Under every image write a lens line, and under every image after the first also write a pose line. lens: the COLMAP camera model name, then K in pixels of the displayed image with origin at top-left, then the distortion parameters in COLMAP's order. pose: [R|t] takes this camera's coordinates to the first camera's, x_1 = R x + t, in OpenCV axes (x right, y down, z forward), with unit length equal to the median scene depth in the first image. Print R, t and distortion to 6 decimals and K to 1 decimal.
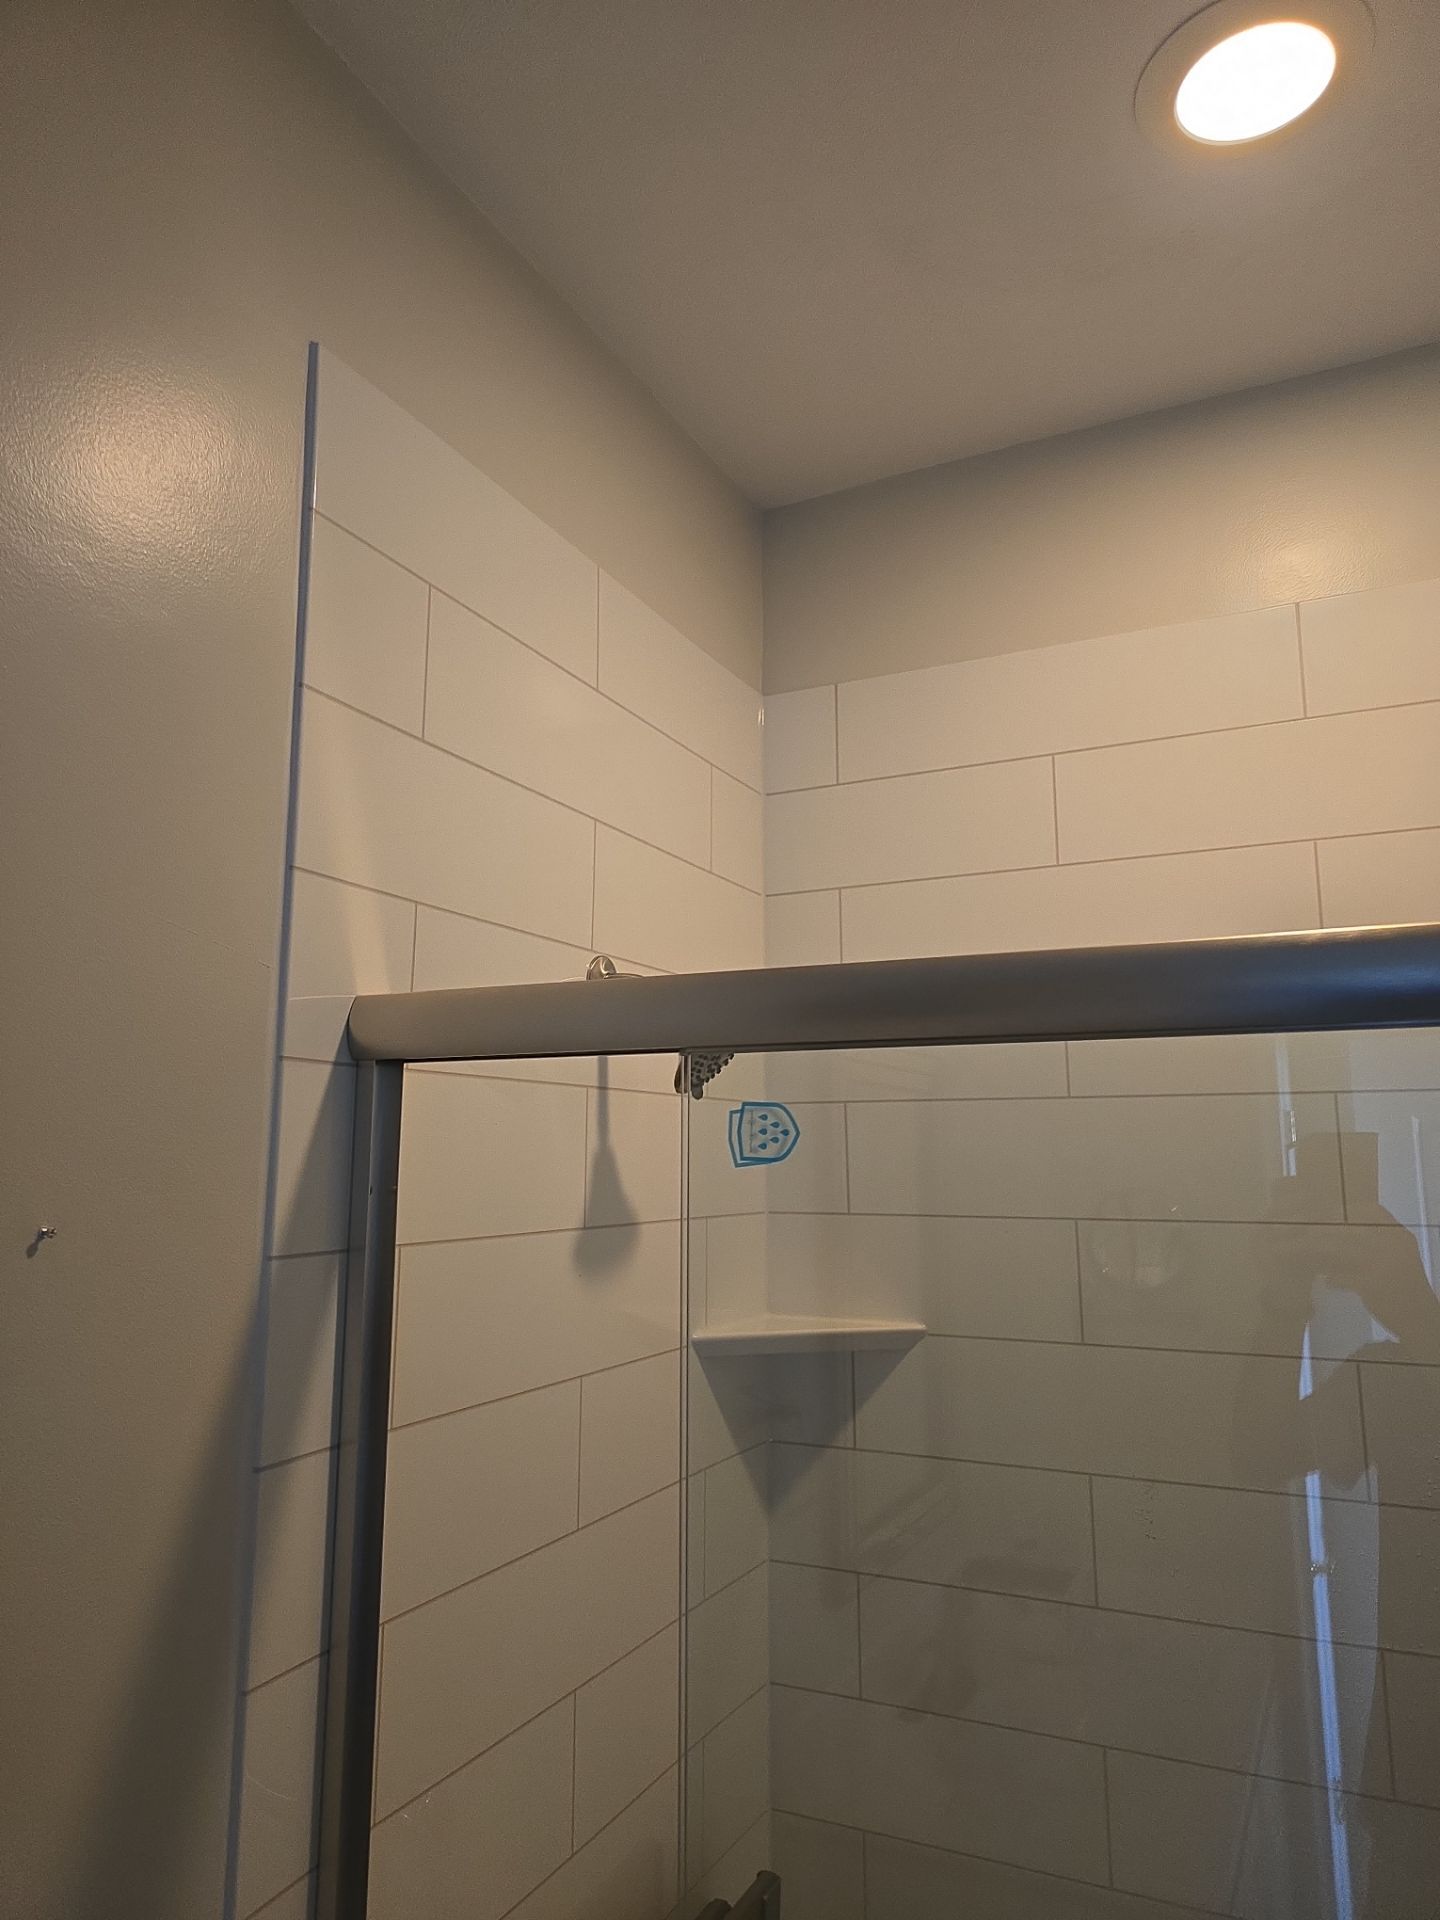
lens RADIAL K [[1249.5, 0, 734.4], [0, 1249.5, 955.8], [0, 0, 1]] dist [0.004762, -0.001611]
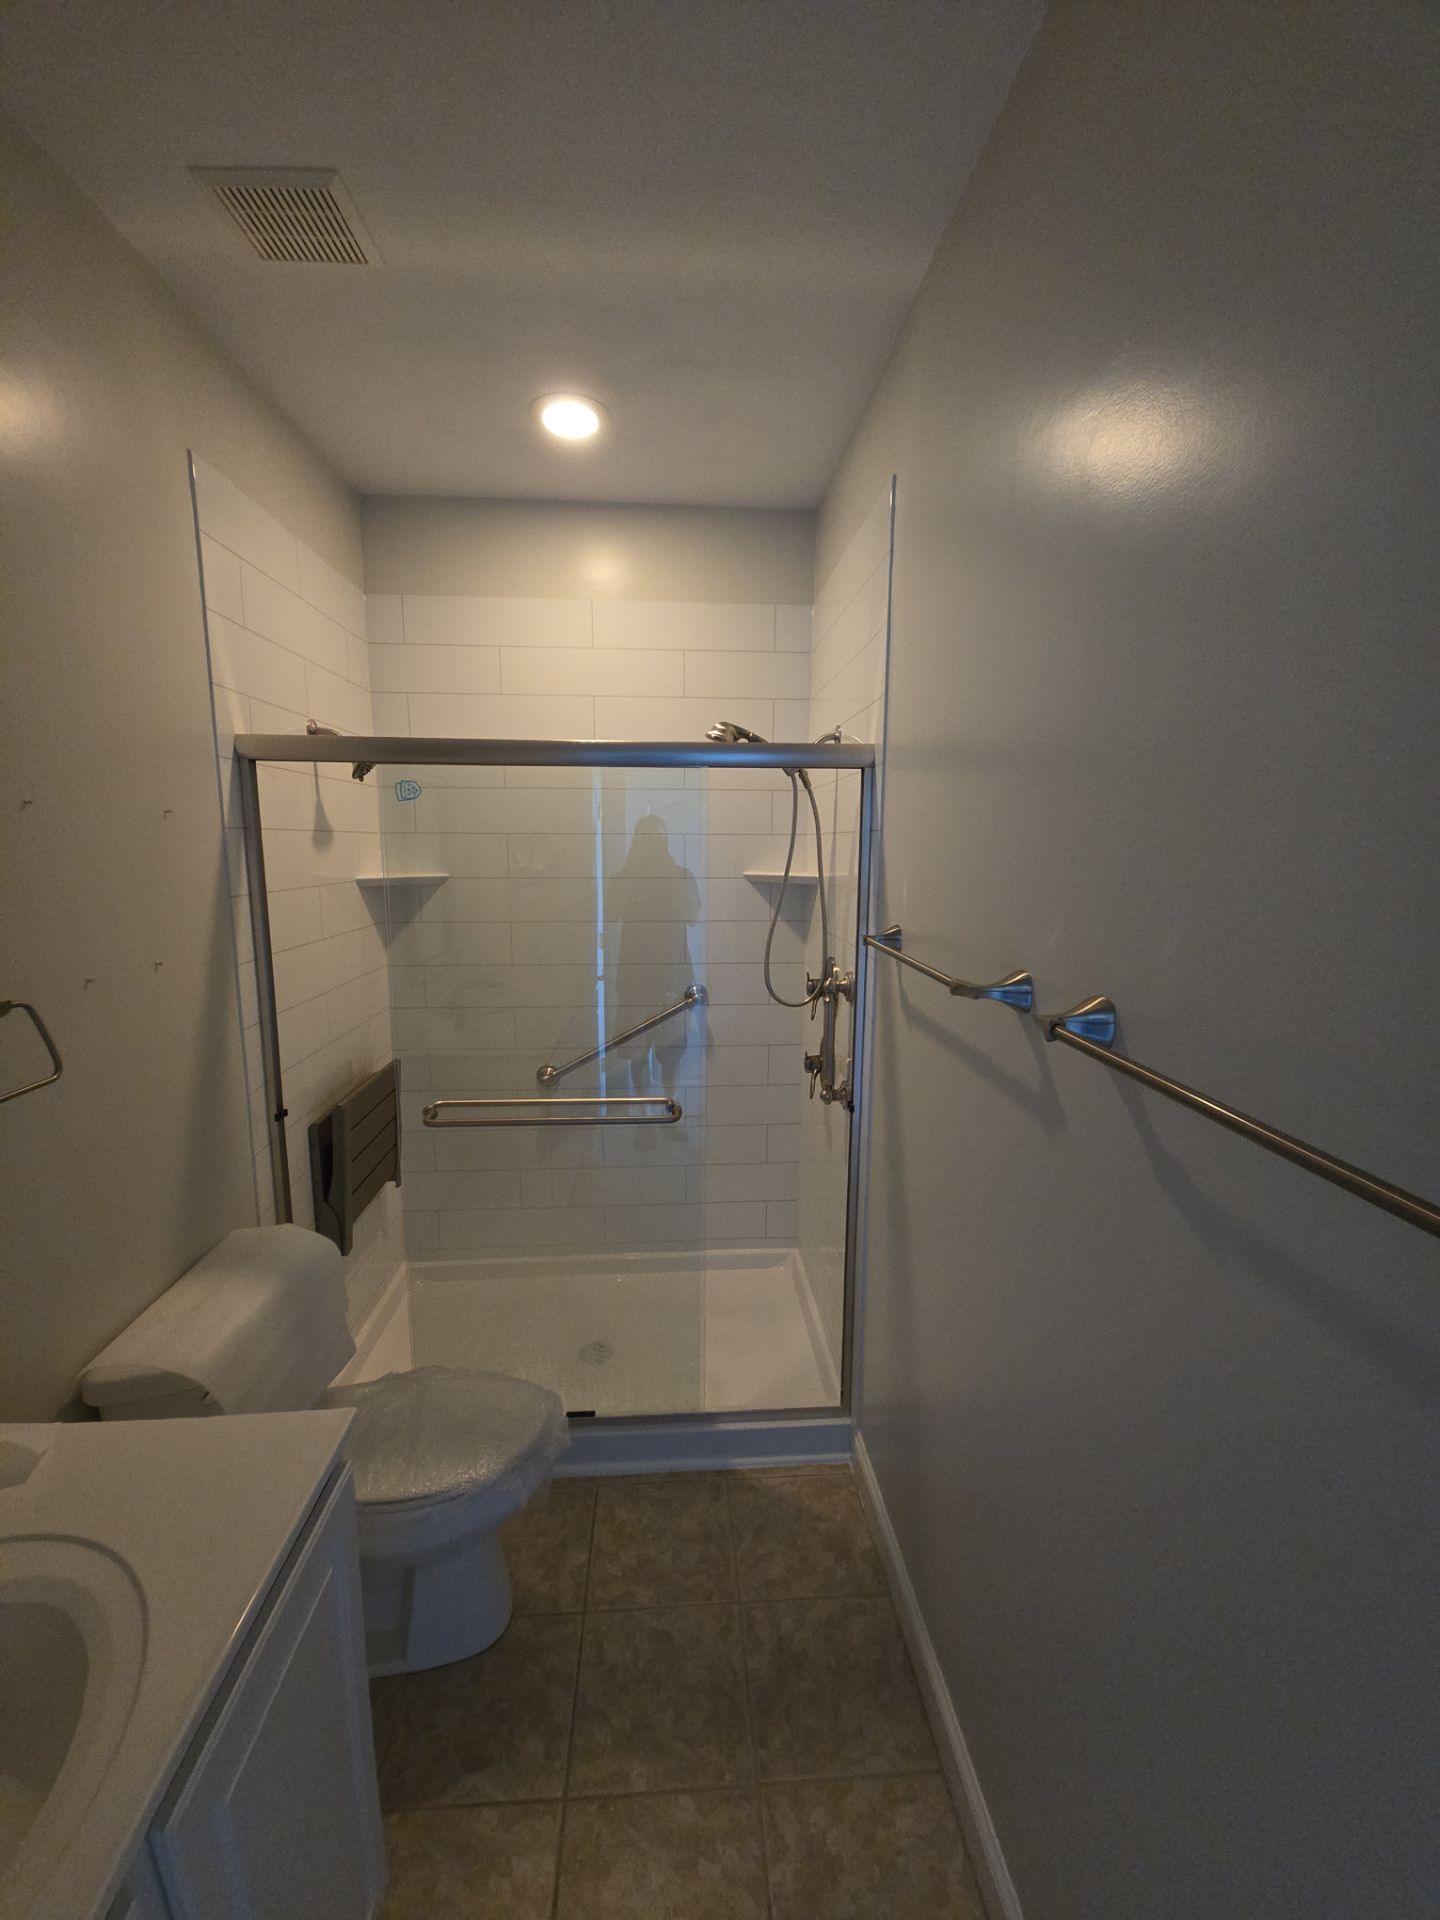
lens RADIAL K [[762.0, 0, 720.0], [0, 762.0, 960.0], [0, 0, 1]] dist [0.001264, -0.000029]
pose [[0.865386, -0.068057, 0.496463, -0.188898], [-0.091240, 0.952774, 0.289650, -0.057278], [-0.492730, -0.295957, 0.818307, -0.751807]]
